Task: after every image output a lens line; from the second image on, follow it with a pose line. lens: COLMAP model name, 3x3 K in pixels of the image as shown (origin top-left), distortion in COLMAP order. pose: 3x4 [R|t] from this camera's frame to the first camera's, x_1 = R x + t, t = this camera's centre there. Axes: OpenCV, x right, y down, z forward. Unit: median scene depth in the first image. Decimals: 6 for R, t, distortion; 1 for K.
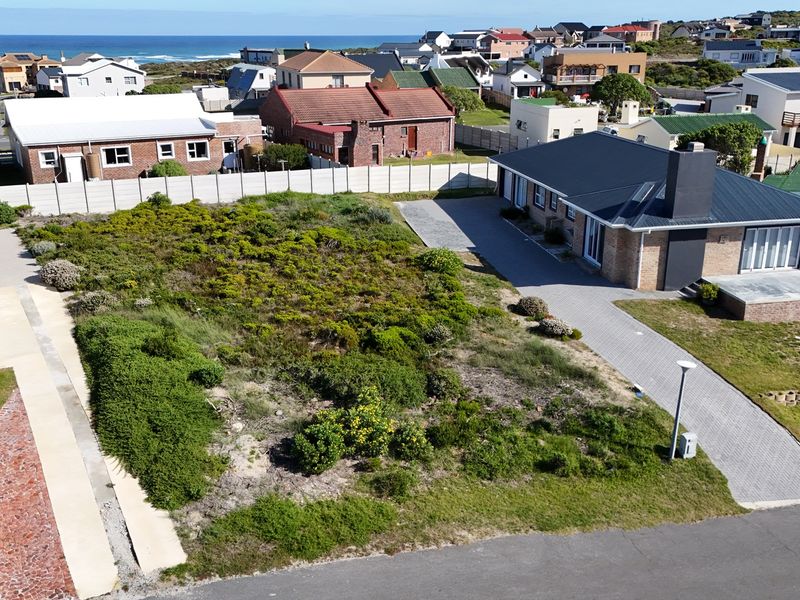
lens RADIAL K [[770.9, 0, 400.0], [0, 770.9, 300.0], [0, 0, 1]] dist [0.118413, -0.193992]
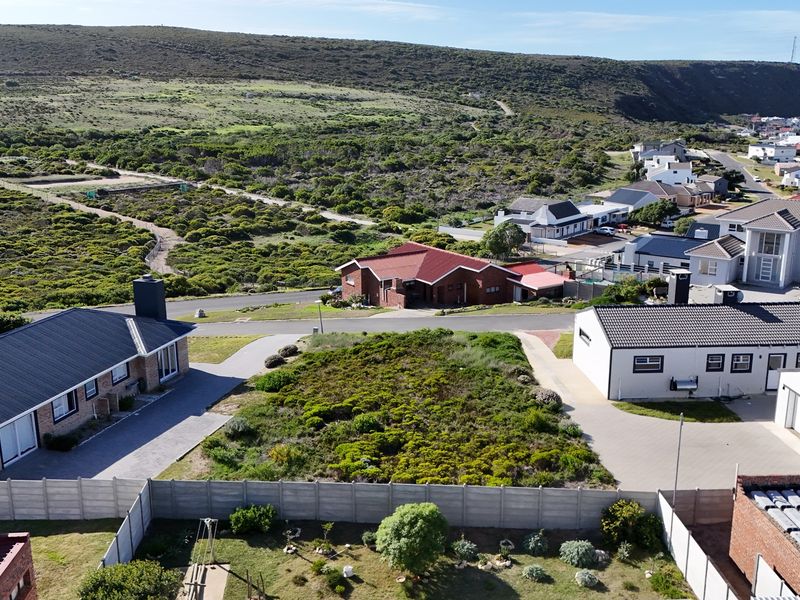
lens RADIAL K [[778.6, 0, 402.2], [0, 778.6, 296.5], [0, 0, 1]] dist [0.125425, -0.212423]
pose [[-0.892437, -0.100439, 0.439849, -0.773869], [0.154013, 0.848525, 0.506247, -0.884662], [-0.424070, 0.519536, -0.741786, 1.968609]]
